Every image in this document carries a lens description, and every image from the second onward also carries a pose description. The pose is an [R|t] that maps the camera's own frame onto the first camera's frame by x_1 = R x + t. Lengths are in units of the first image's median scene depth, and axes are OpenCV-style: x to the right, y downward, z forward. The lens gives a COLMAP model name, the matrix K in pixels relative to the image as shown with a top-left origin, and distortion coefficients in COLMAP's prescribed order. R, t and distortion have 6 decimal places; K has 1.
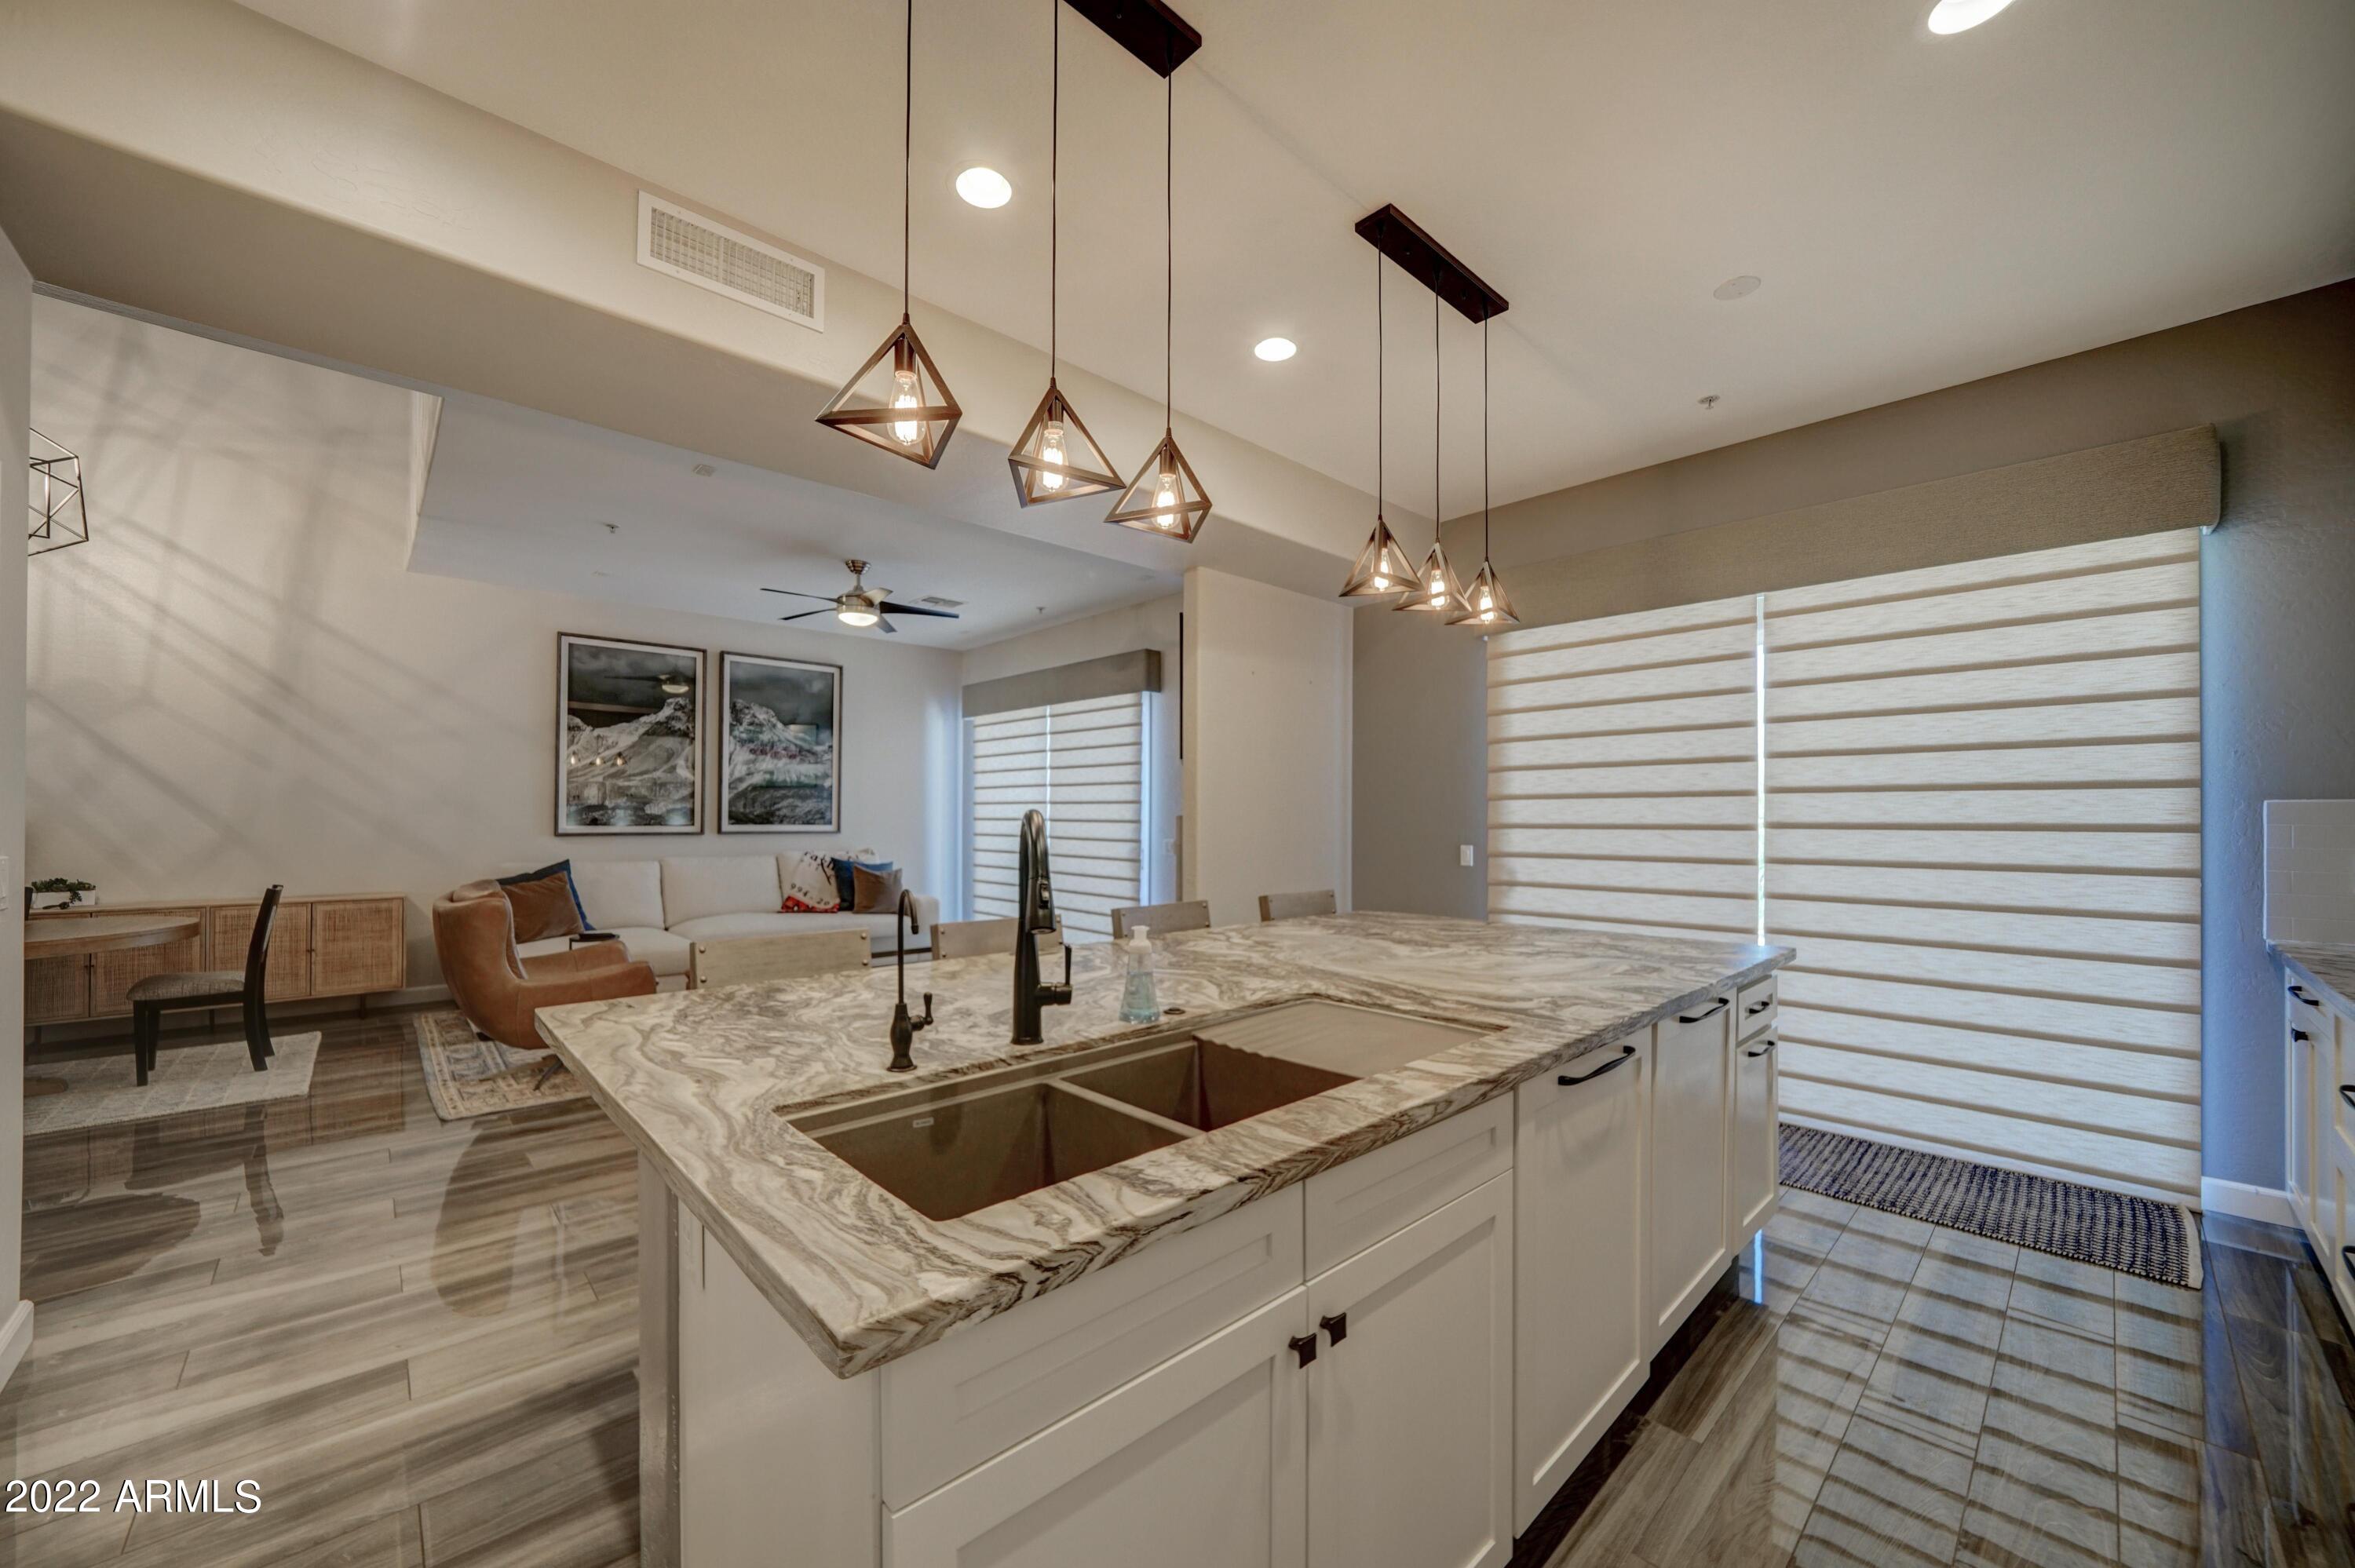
lens RADIAL K [[885.1, 0, 1174.0], [0, 885.1, 805.4], [0, 0, 1]] dist [-0.003434, -0.000431]
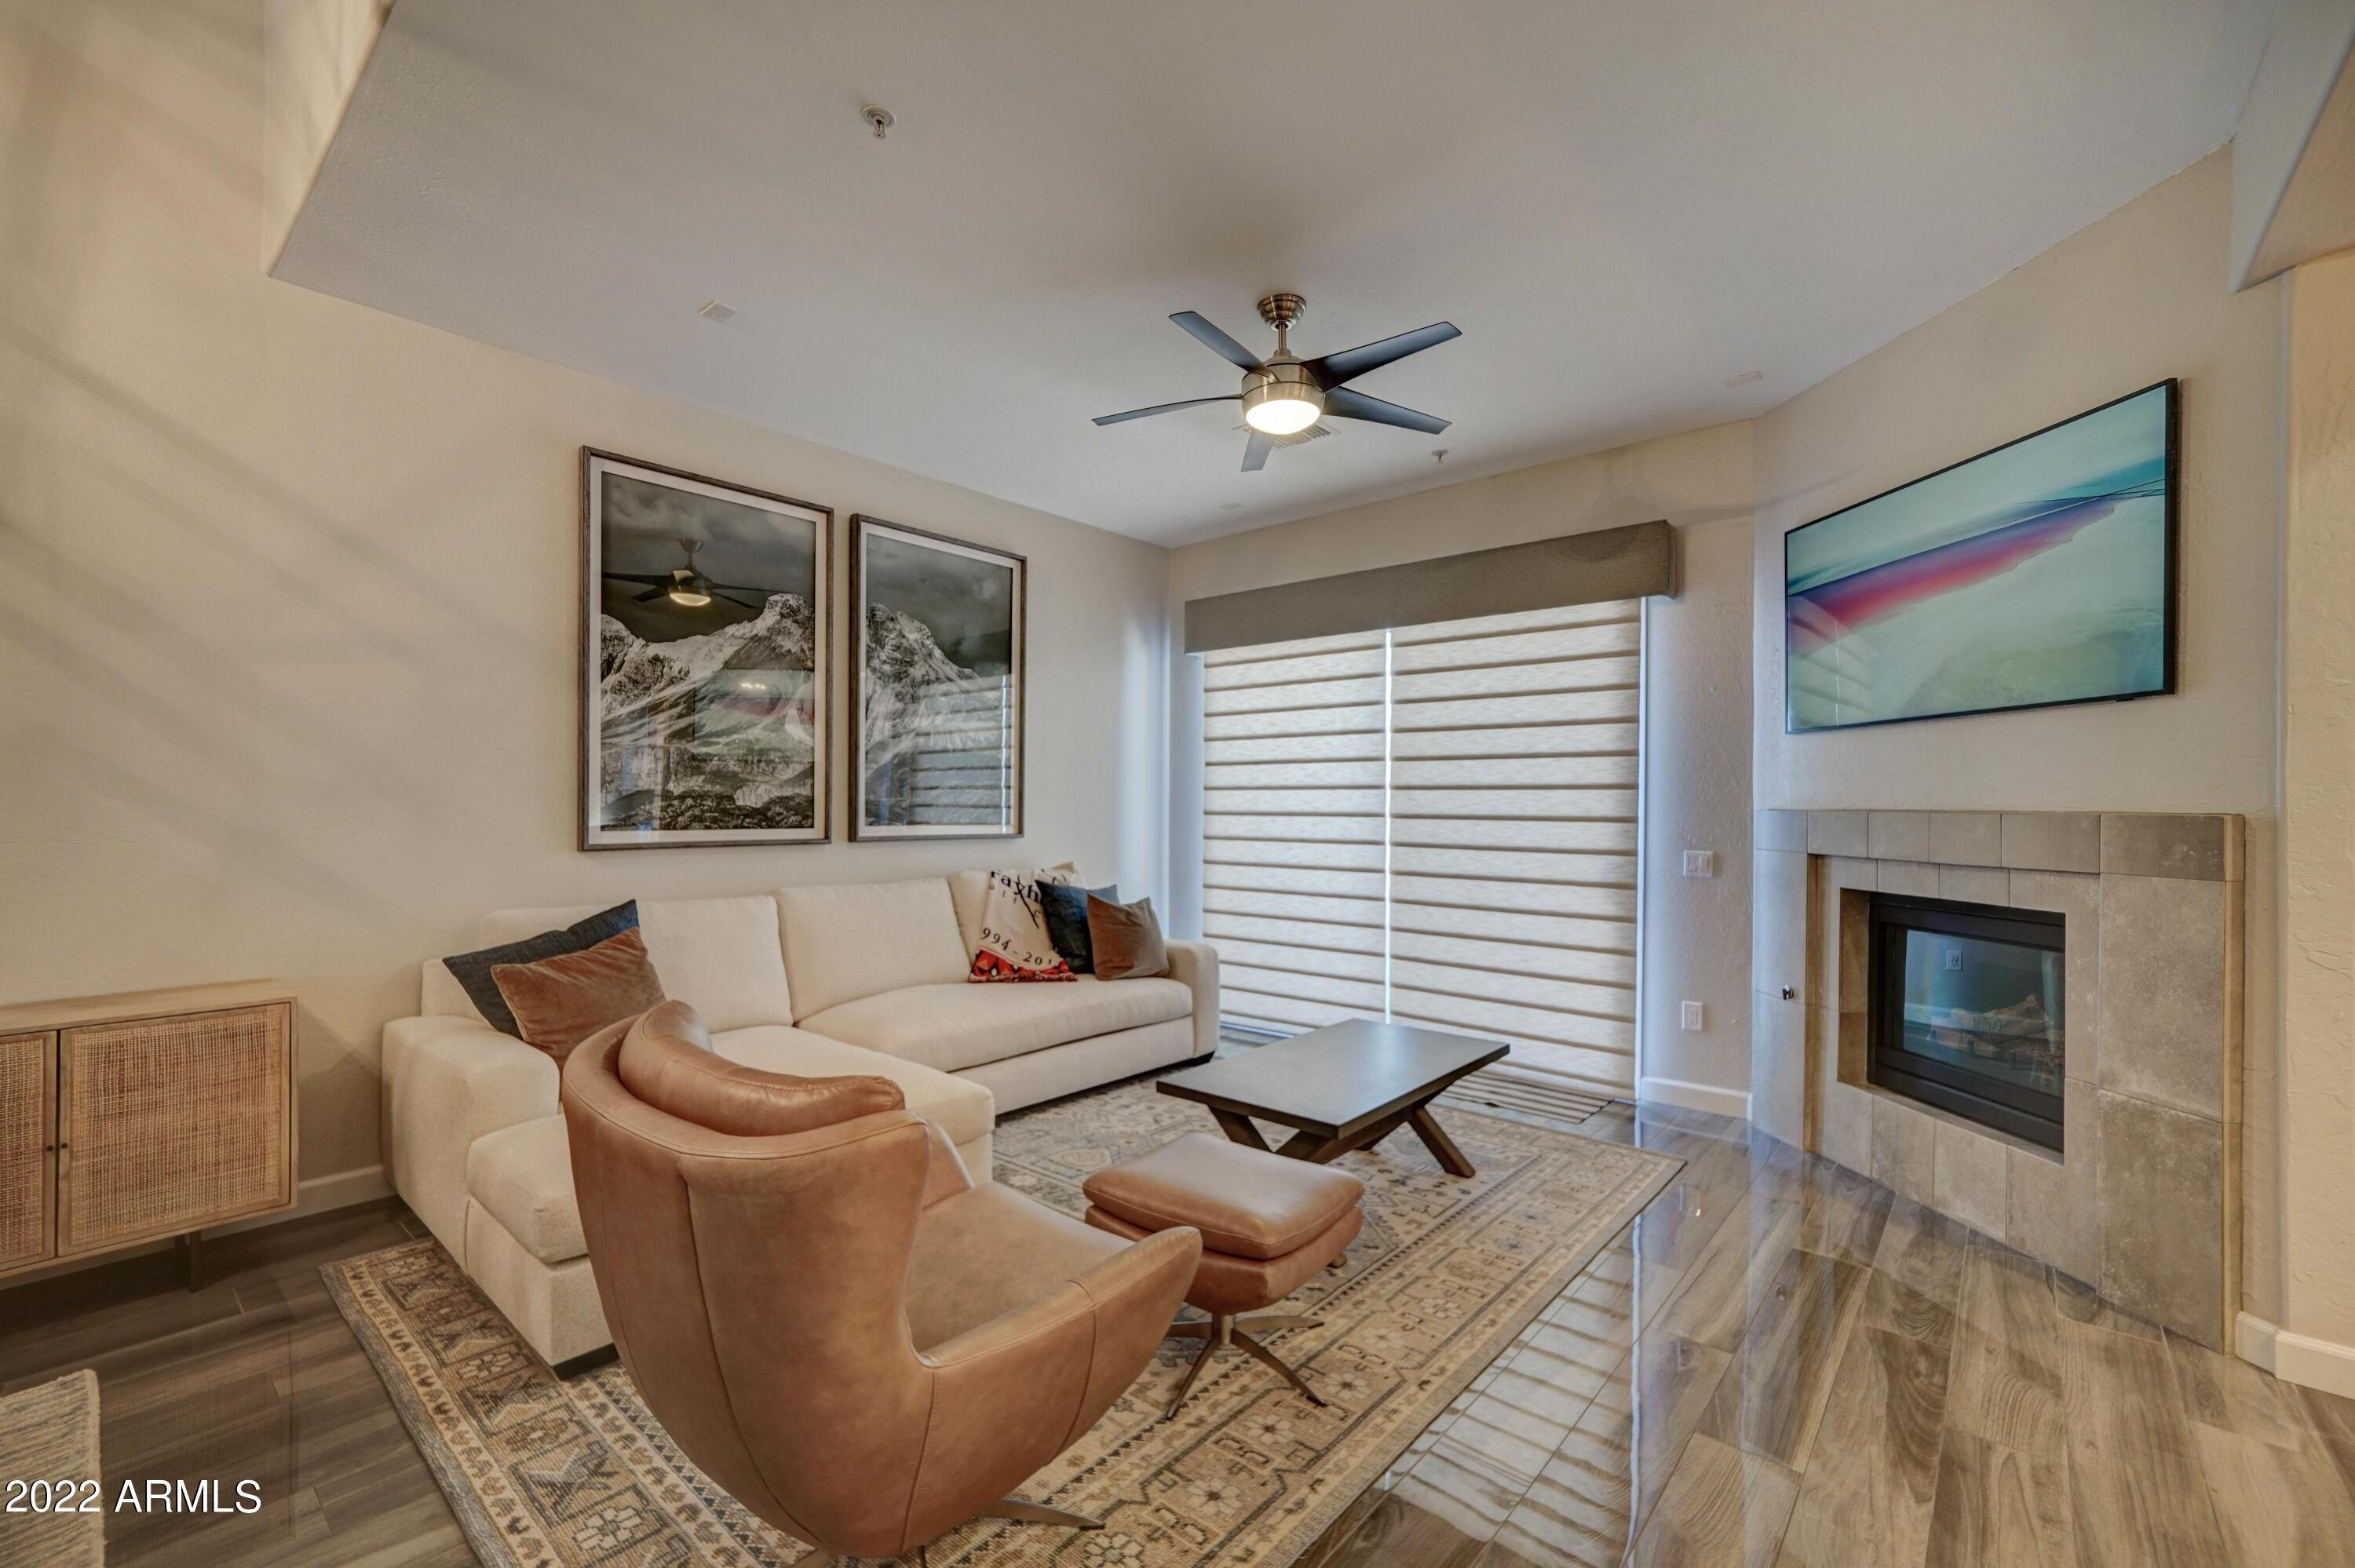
lens RADIAL K [[983.2, 0, 1171.9], [0, 983.2, 806.1], [0, 0, 1]] dist [0.014427, 0.000524]
pose [[0.994727, -0.000690, 0.102553, -0.357972], [-0.000711, 0.999907, 0.013616, 0.000740], [-0.102553, -0.013617, 0.994634, 0.340144]]
